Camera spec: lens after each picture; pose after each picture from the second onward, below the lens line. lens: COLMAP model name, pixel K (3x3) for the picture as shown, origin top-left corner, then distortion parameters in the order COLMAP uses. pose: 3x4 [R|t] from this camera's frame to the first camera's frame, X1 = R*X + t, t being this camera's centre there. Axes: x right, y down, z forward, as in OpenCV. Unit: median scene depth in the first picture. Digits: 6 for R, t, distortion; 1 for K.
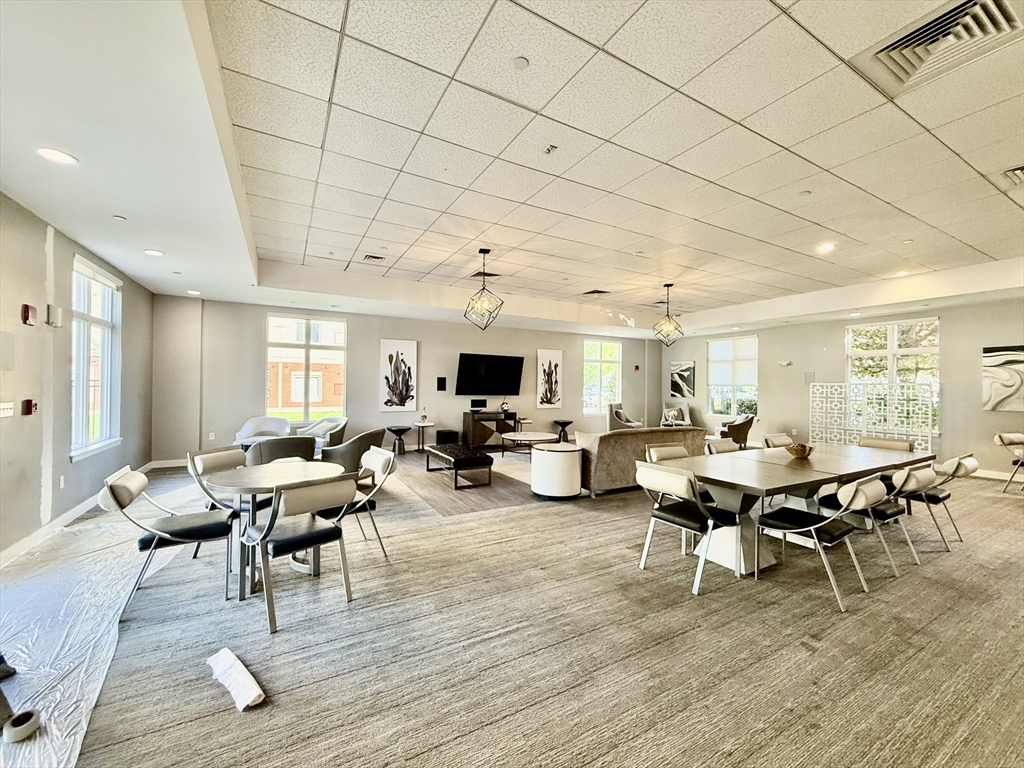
lens RADIAL K [[409.8, 0, 511.2], [0, 409.8, 382.5], [0, 0, 1]] dist [0.000737, -0.000220]
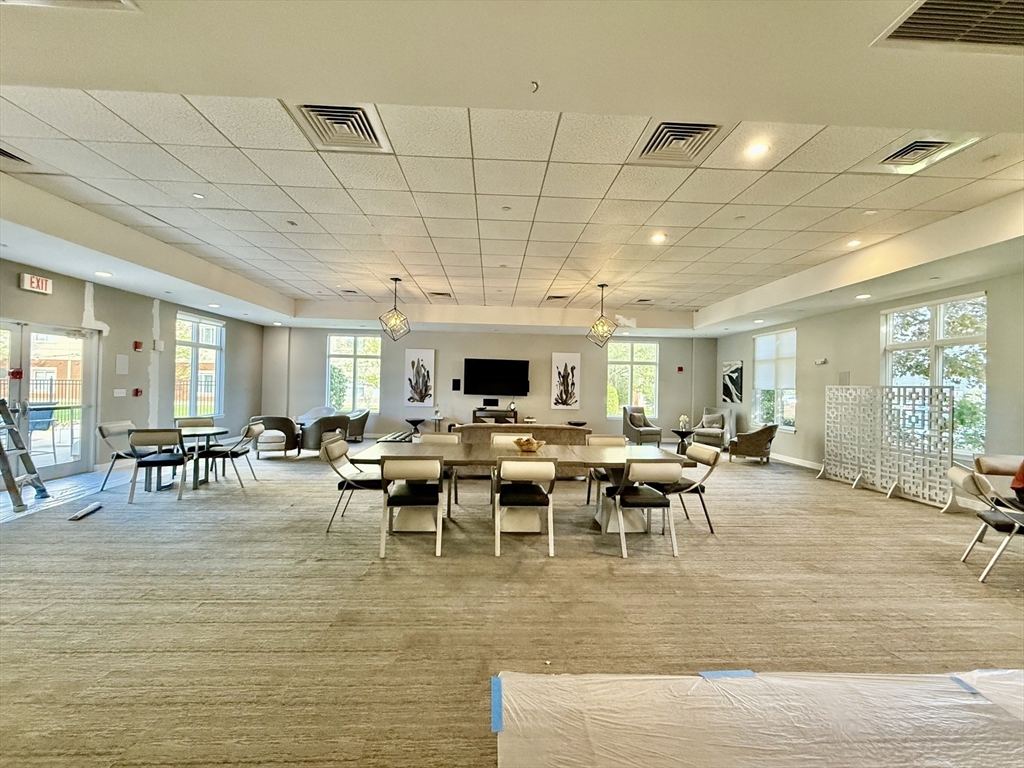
lens RADIAL K [[409.8, 0, 510.1], [0, 409.8, 385.8], [0, 0, 1]] dist [0.000737, -0.000220]
pose [[0.893513, 0.005927, -0.448998, 0.501314], [-0.007247, 0.999973, -0.001222, 0.006431], [0.448979, 0.004345, 0.893532, 0.011159]]
